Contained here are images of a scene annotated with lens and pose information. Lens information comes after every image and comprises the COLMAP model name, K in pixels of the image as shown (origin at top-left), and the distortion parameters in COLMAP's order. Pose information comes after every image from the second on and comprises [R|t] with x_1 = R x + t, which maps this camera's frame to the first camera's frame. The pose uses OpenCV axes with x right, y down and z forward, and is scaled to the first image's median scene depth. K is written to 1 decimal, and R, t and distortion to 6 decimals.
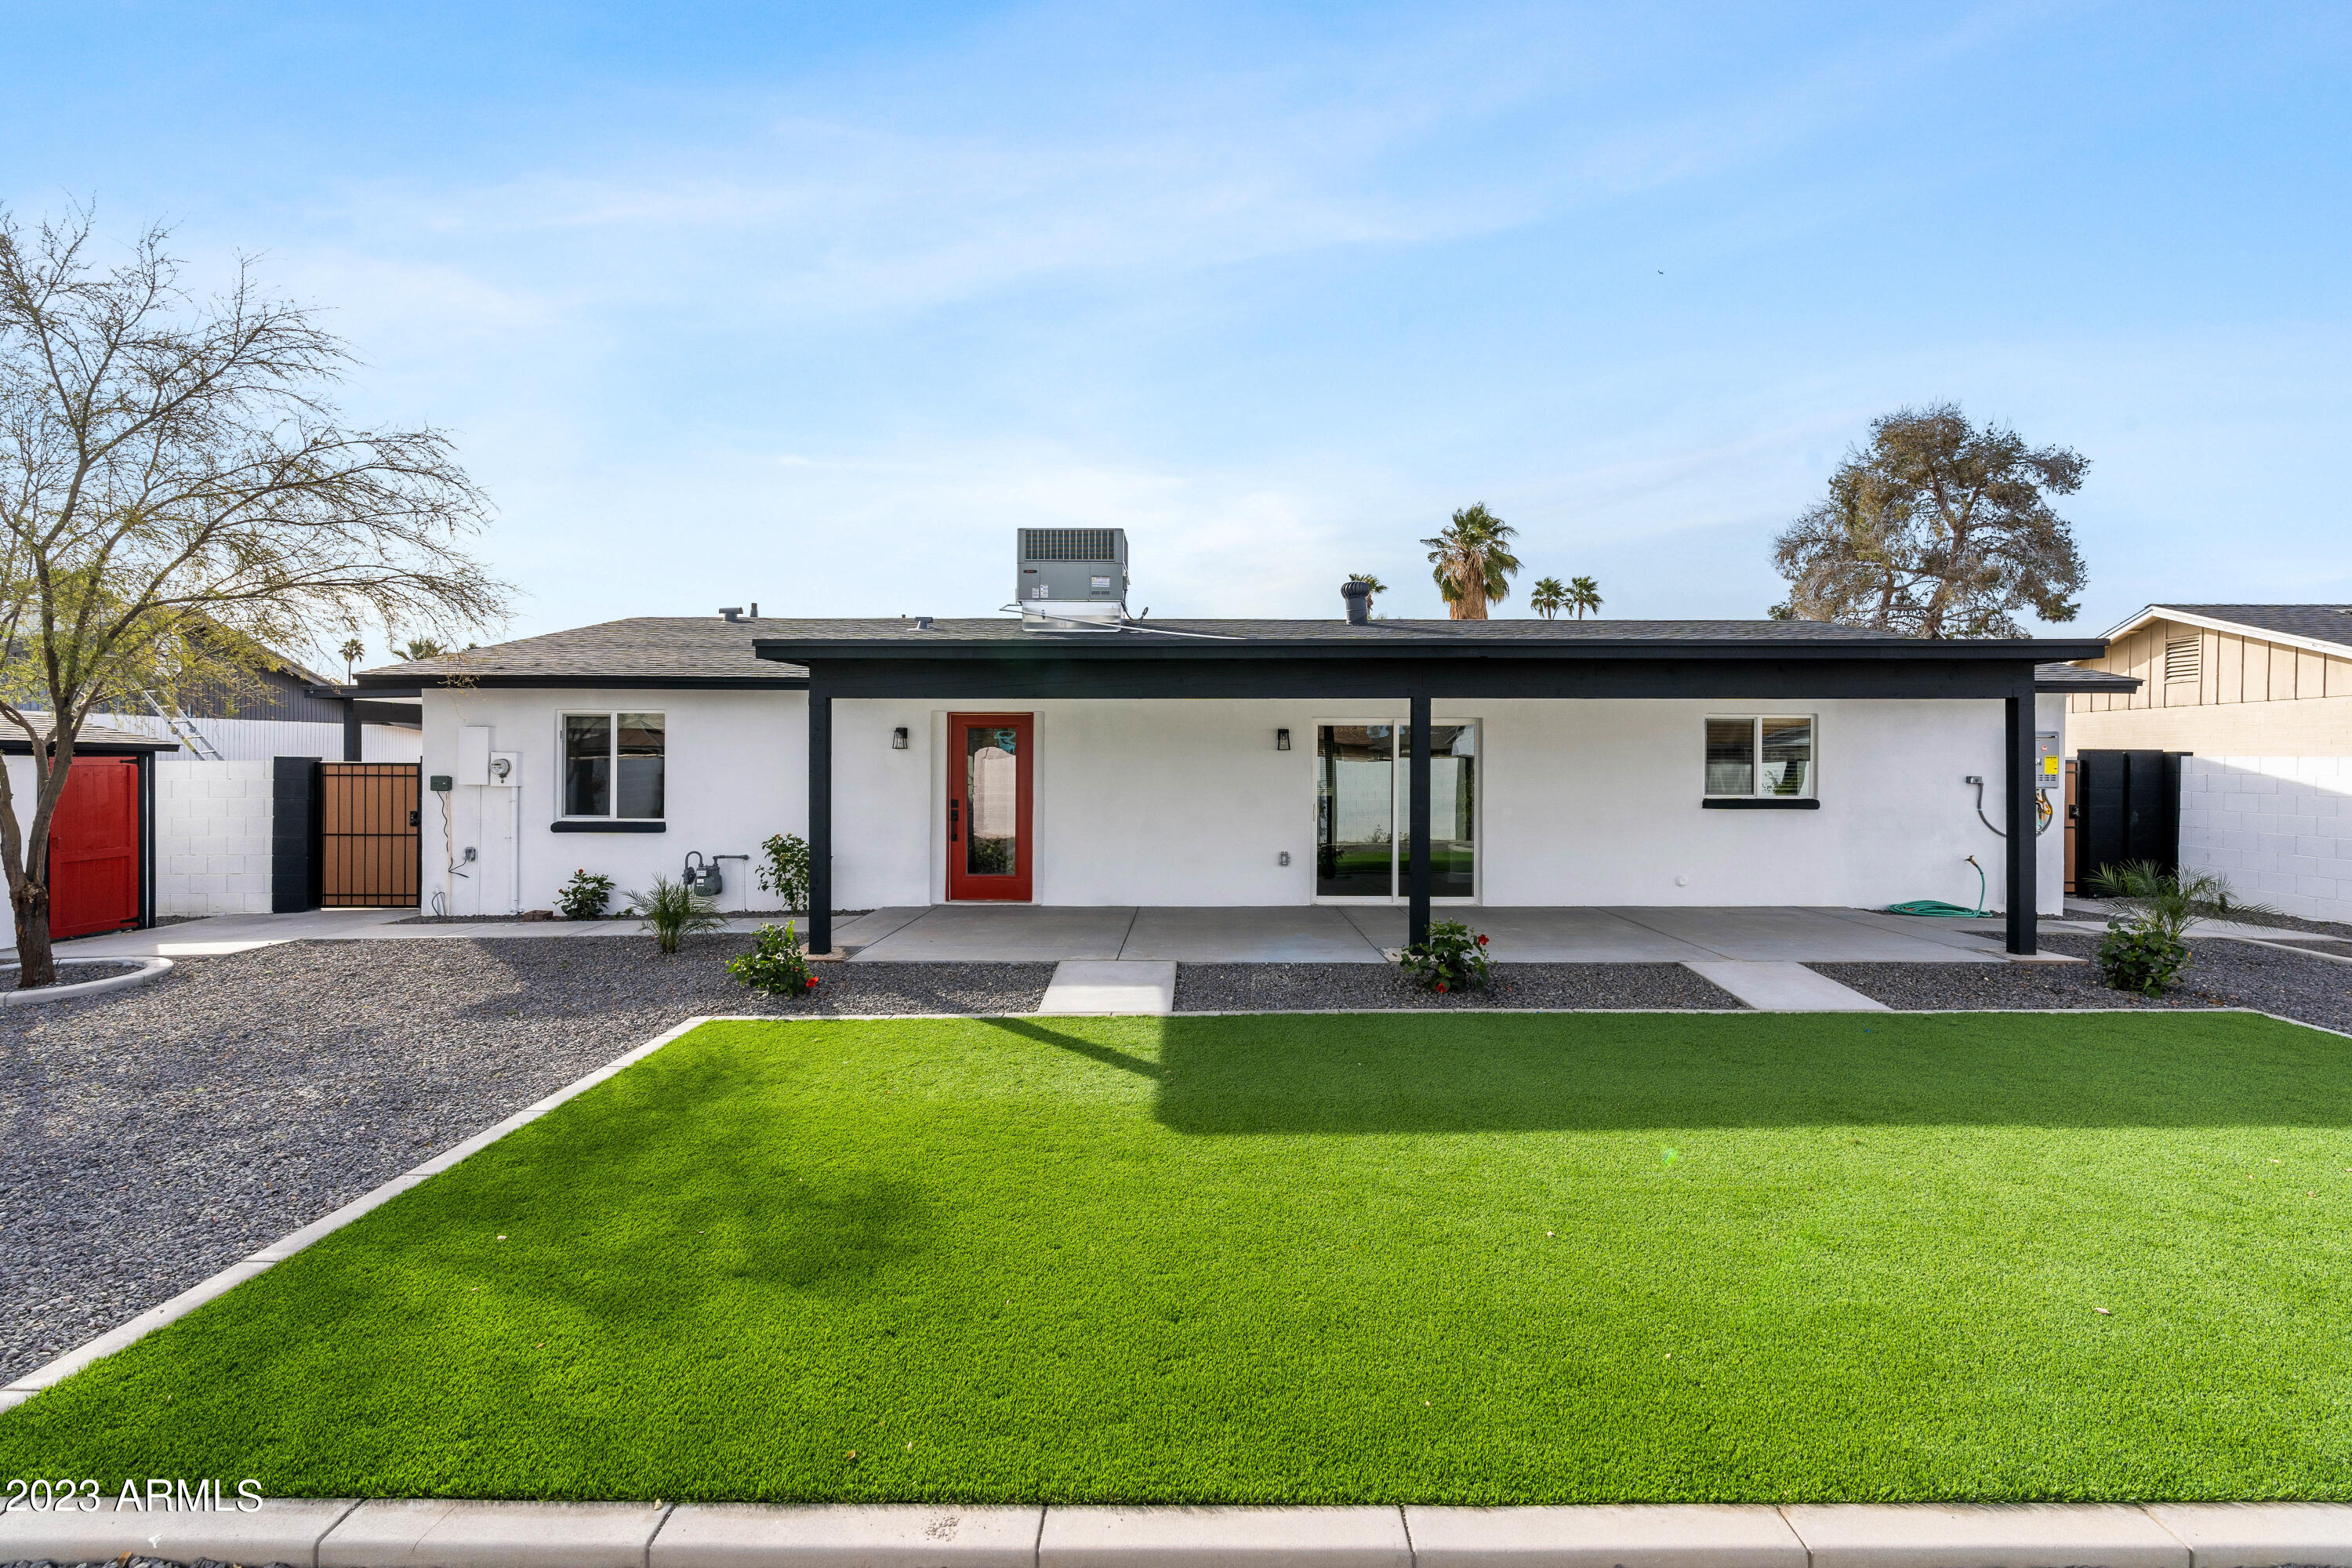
lens RADIAL K [[1095.2, 0, 1176.0], [0, 1095.2, 784.0], [0, 0, 1]] dist [-0.019420, 0.000003]
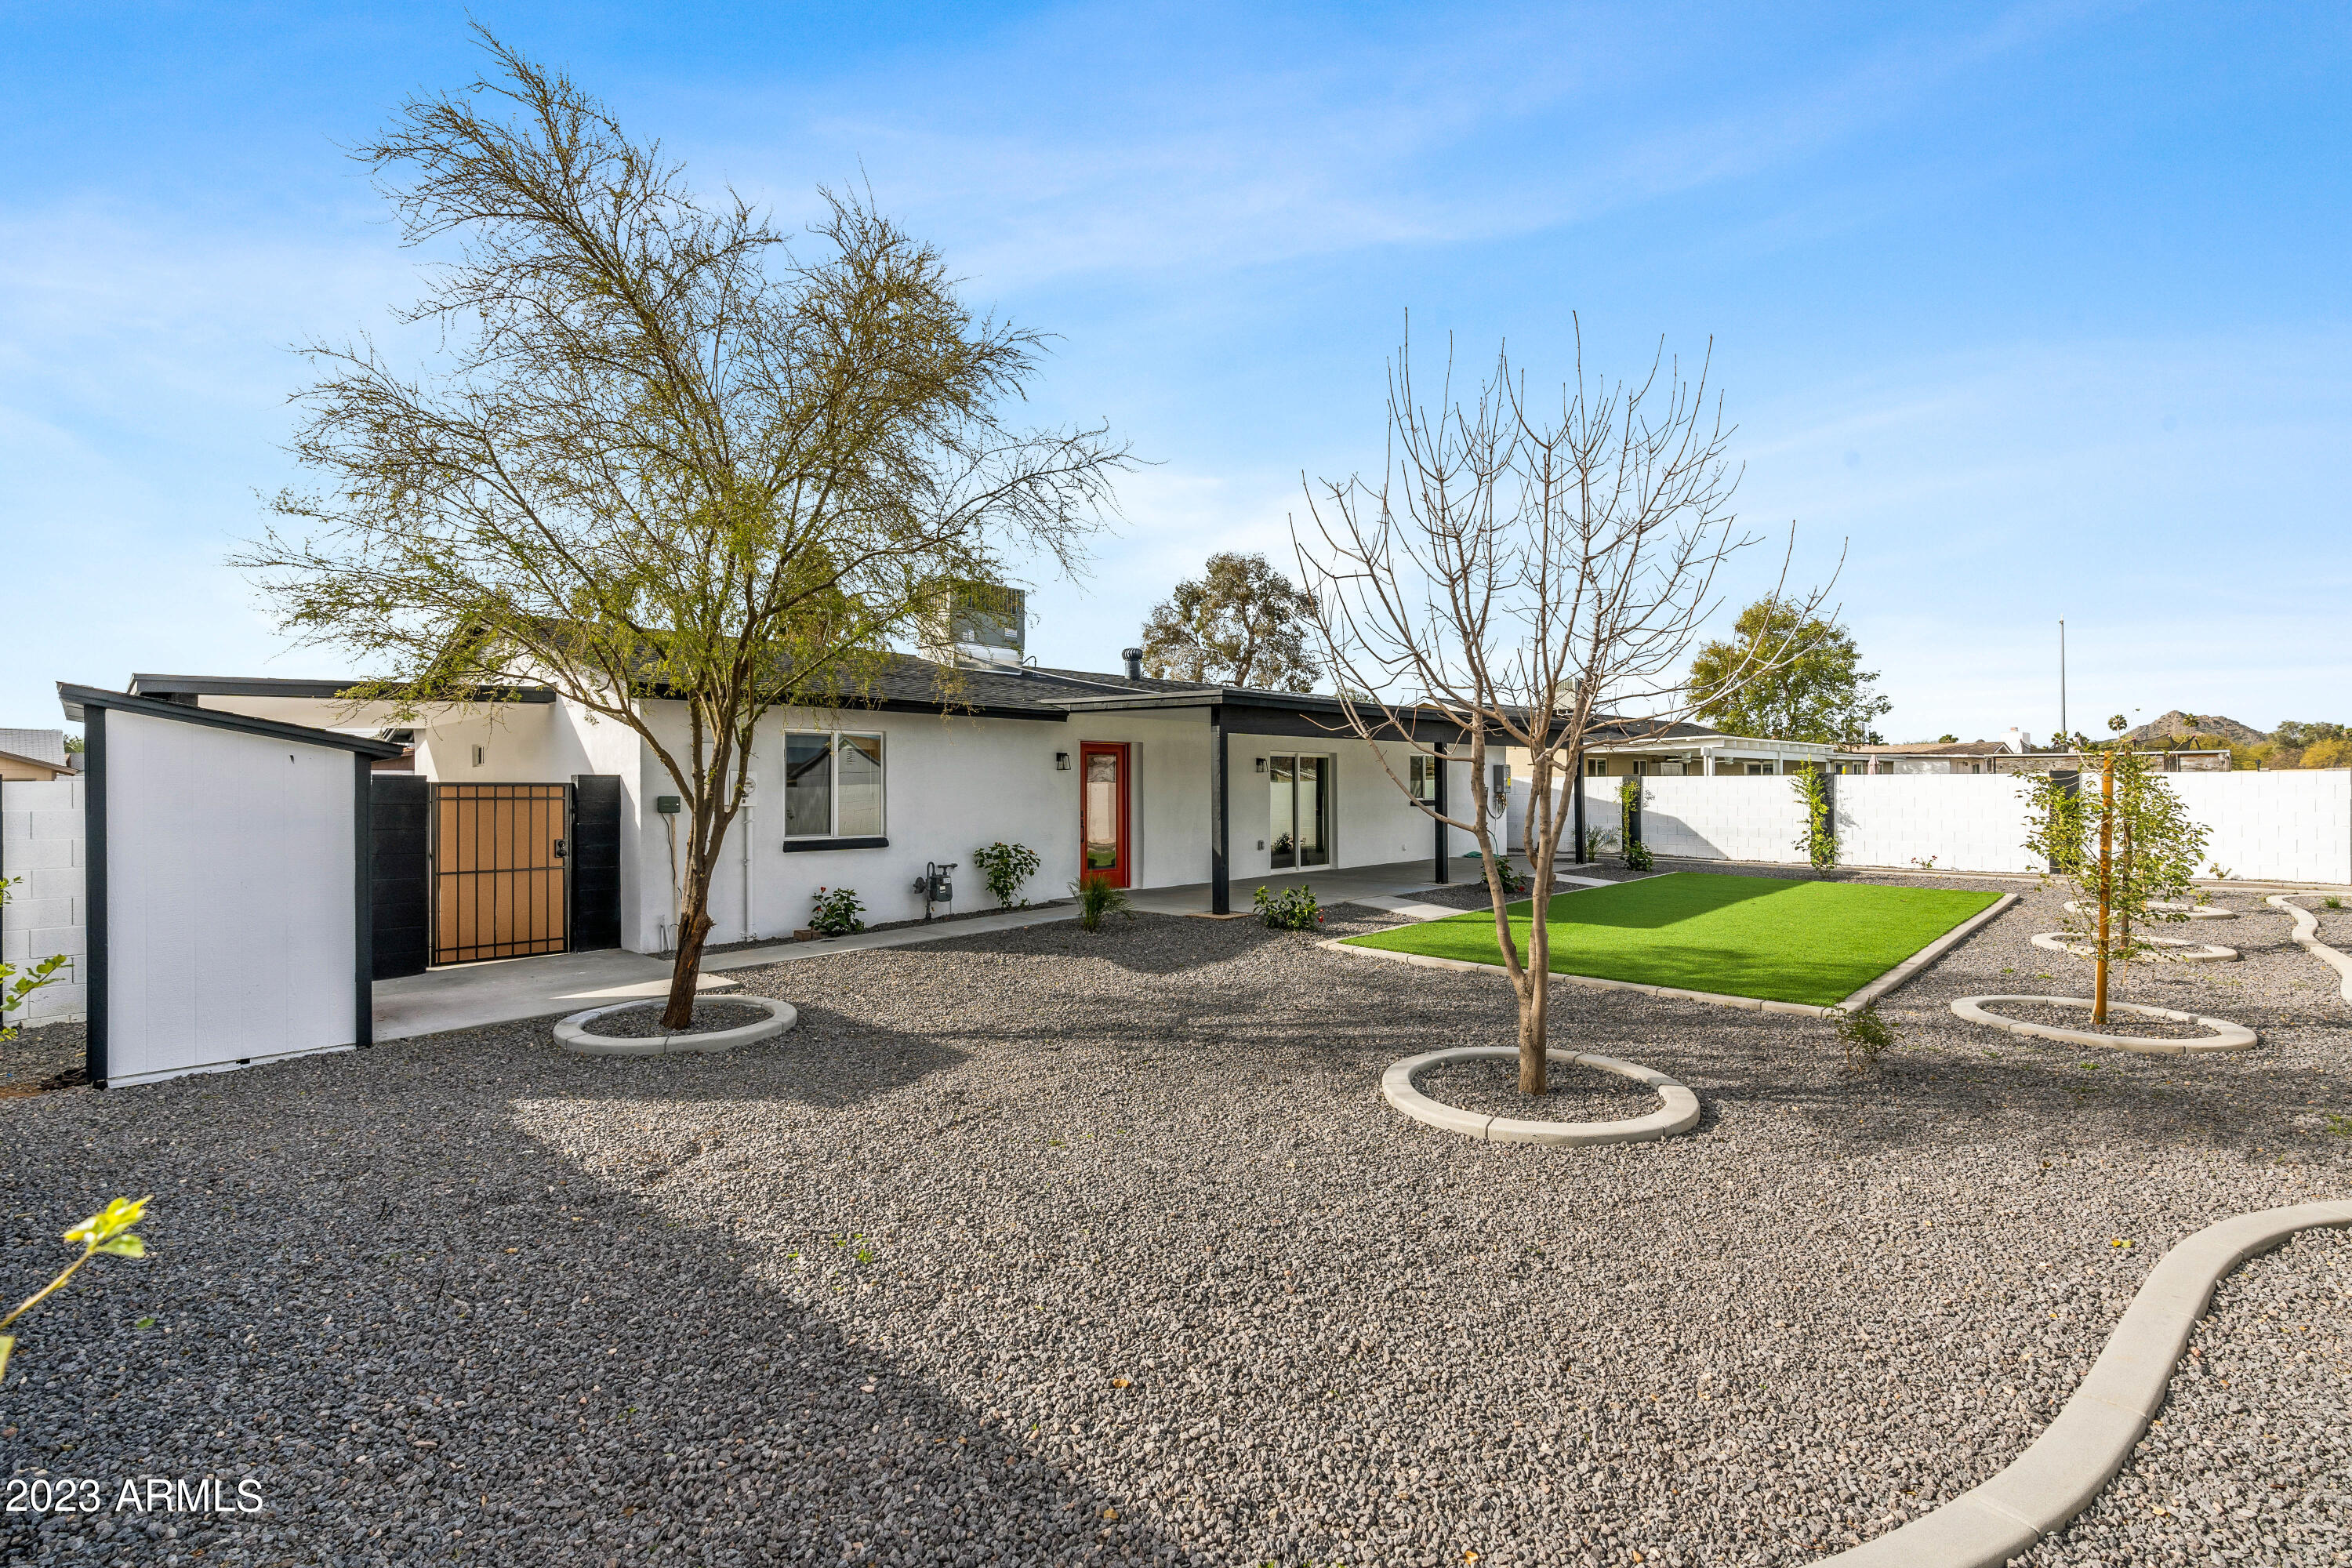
lens RADIAL K [[1095.2, 0, 1176.0], [0, 1095.2, 784.0], [0, 0, 1]] dist [-0.019420, 0.000003]
pose [[0.677042, -0.003207, 0.735937, -1.016516], [0.022870, 0.999599, -0.016684, 0.007015], [-0.735589, 0.028127, 0.676844, 0.069808]]
